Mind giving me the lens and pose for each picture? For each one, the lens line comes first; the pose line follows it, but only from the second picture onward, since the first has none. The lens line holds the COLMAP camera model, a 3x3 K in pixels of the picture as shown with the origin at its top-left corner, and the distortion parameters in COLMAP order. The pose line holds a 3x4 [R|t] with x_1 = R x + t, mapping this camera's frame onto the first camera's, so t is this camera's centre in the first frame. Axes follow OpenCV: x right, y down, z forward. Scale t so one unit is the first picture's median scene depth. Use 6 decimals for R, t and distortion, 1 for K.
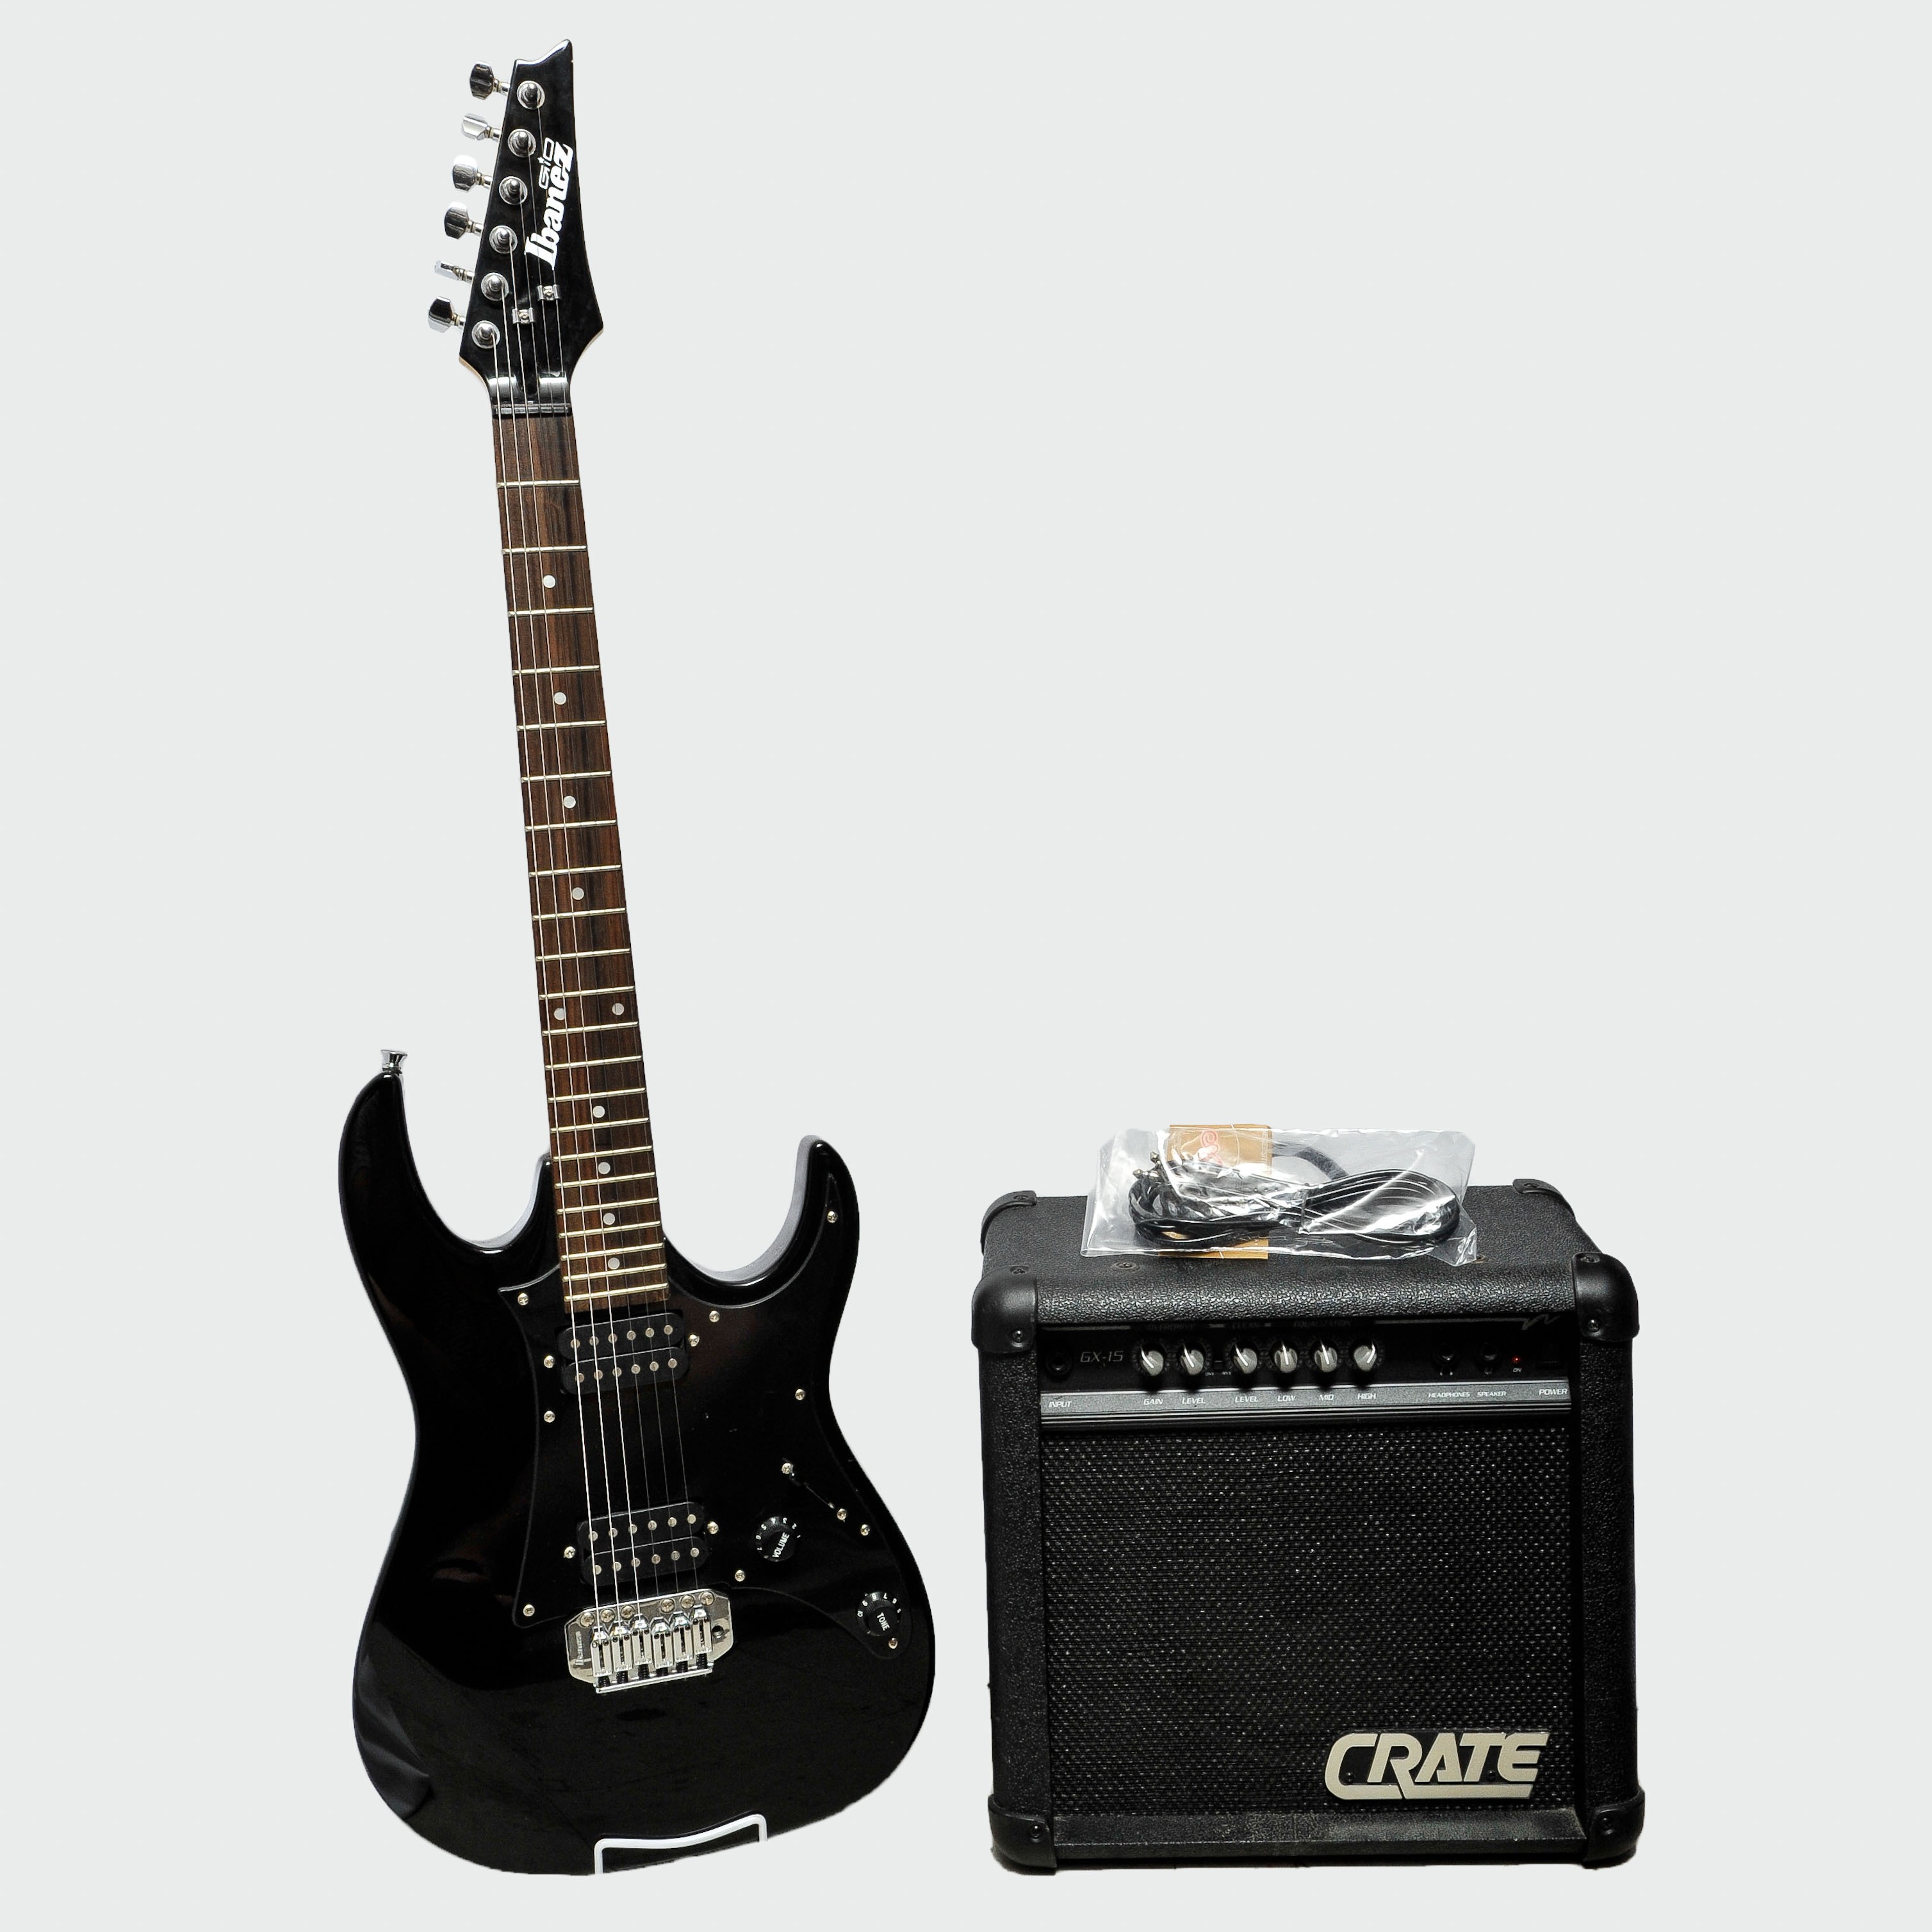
lens RADIAL K [[2125.9, 0, 966.0], [0, 2125.9, 966.0], [0, 0, 1]] dist [-0.023521, -0.009474]
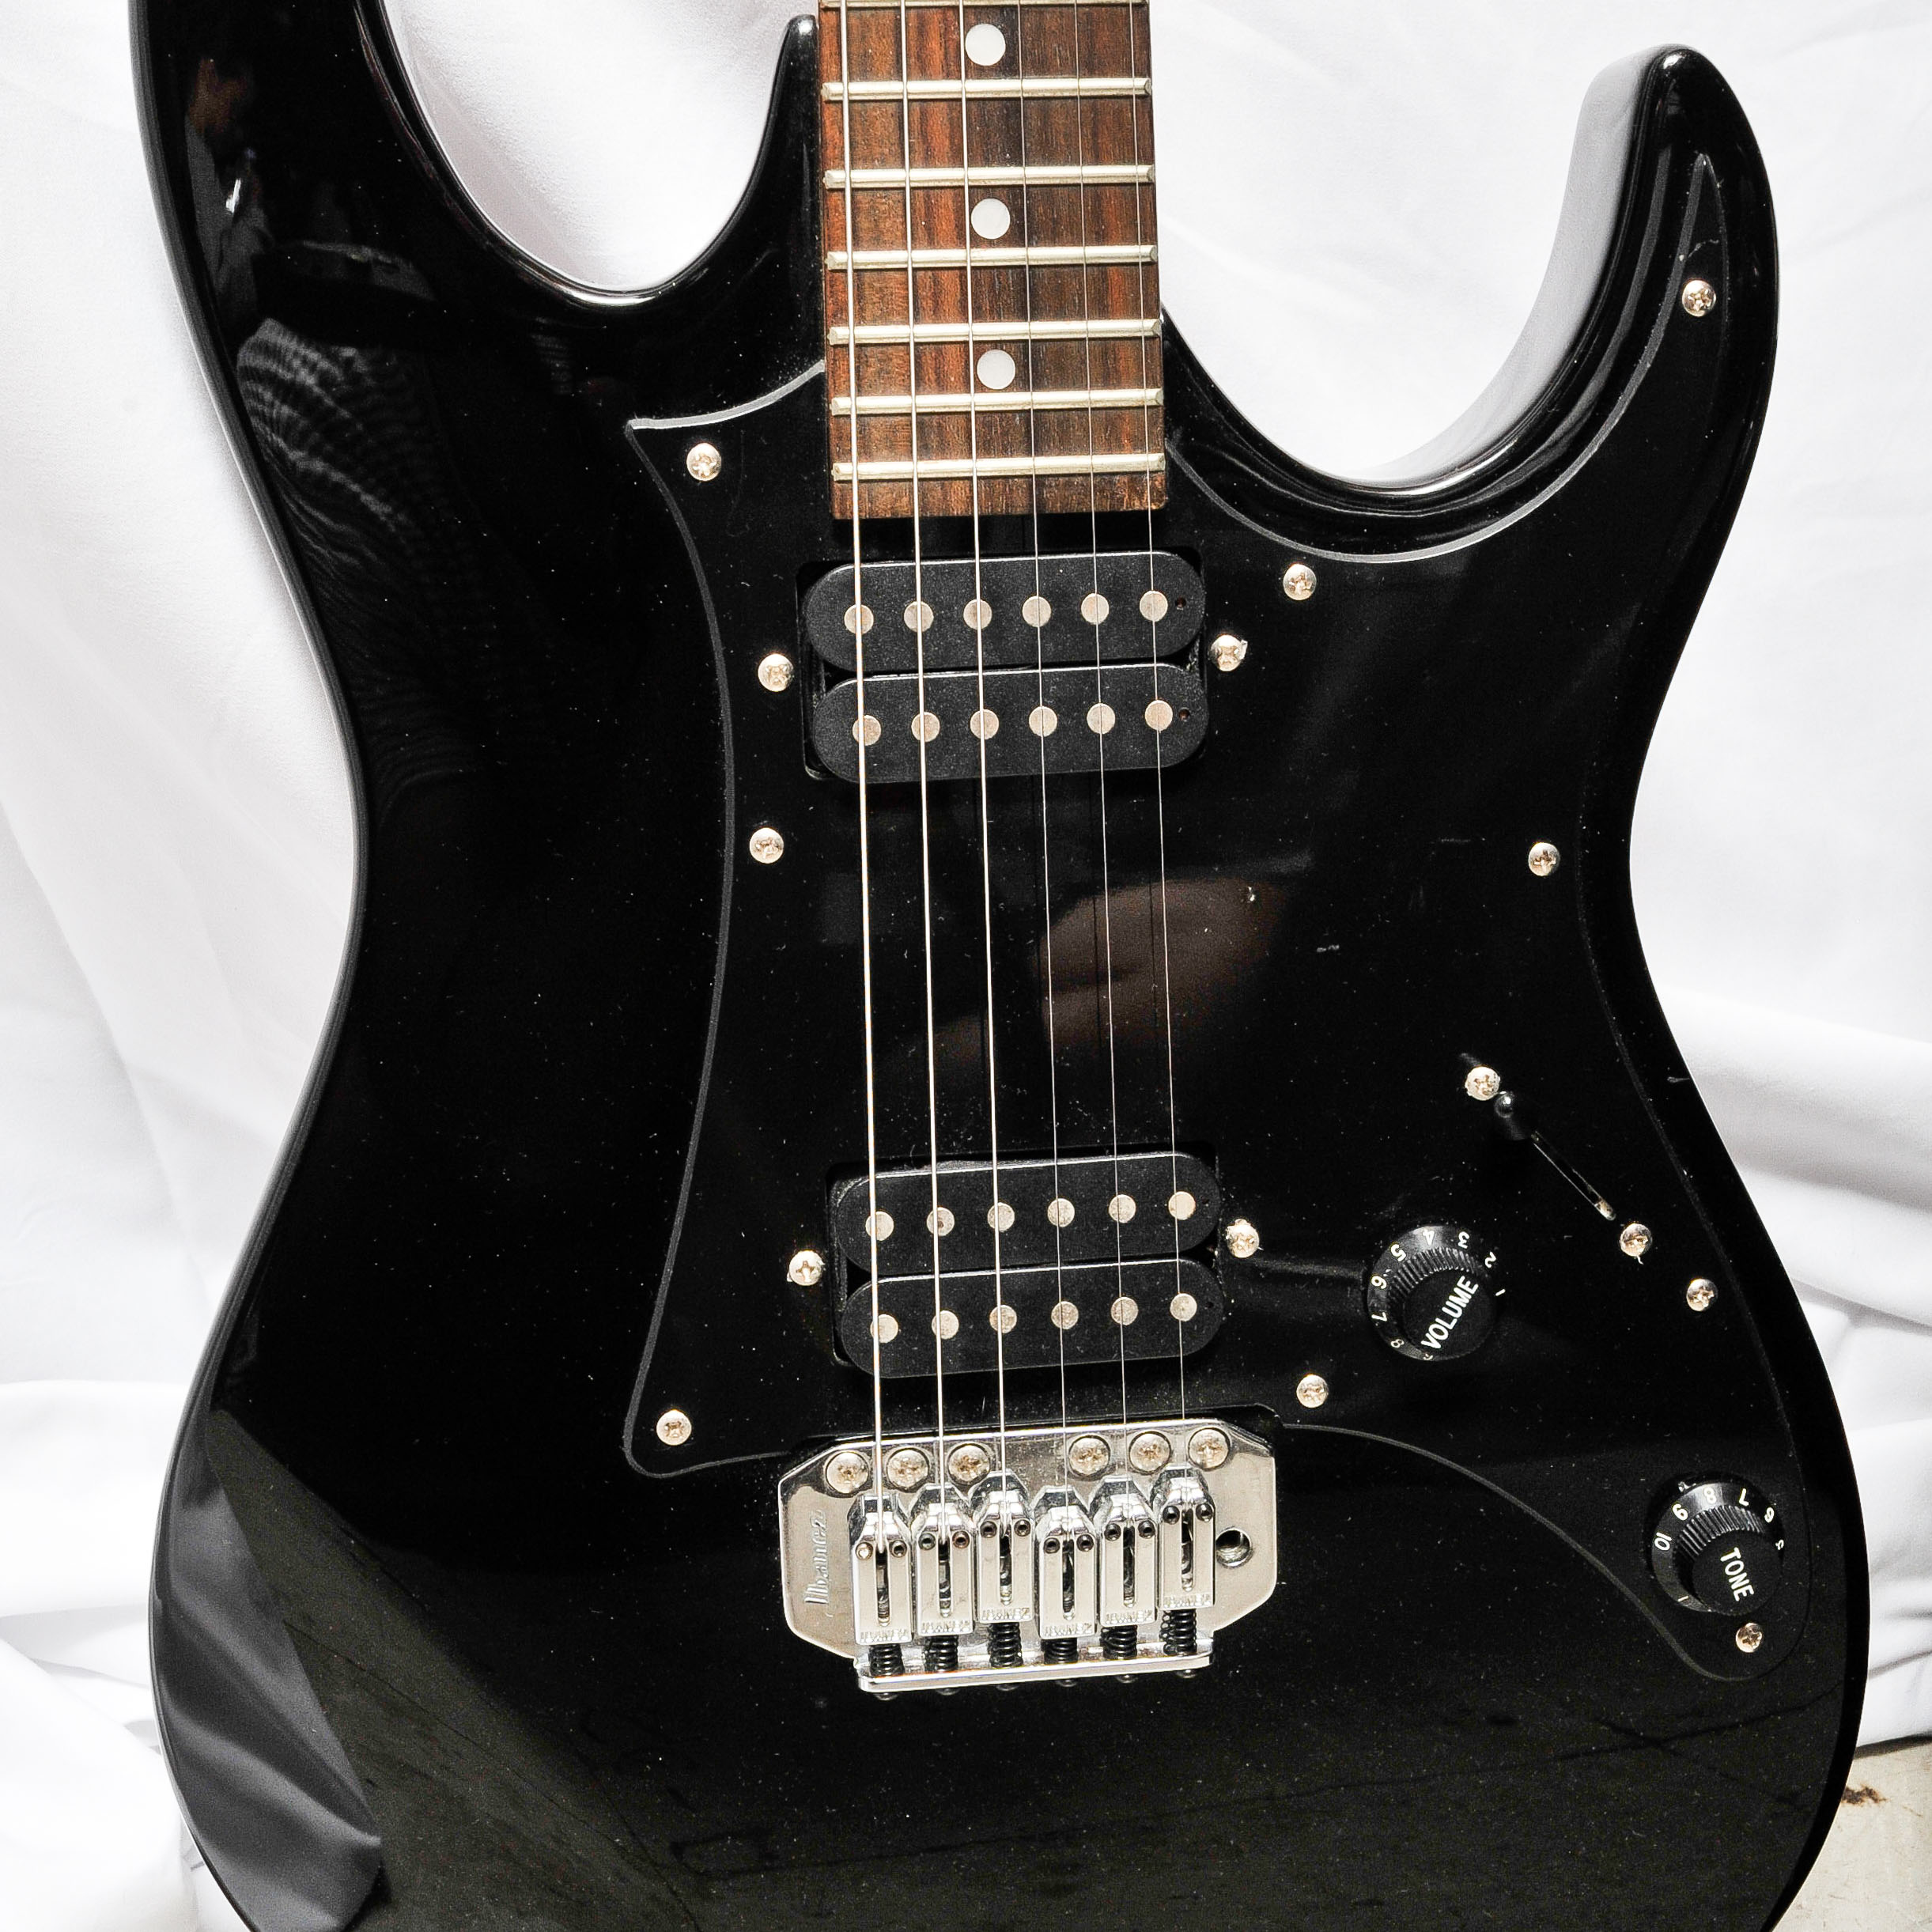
lens RADIAL K [[3169.7, 0, 966.4], [0, 3169.7, 775.8], [0, 0, 1]] dist [0.011772, 0.045272]
pose [[0.982895, 0.078850, -0.166433, -0.088120], [-0.060703, 0.991915, 0.111444, 0.146690], [0.173874, -0.099435, 0.979735, 0.537930]]
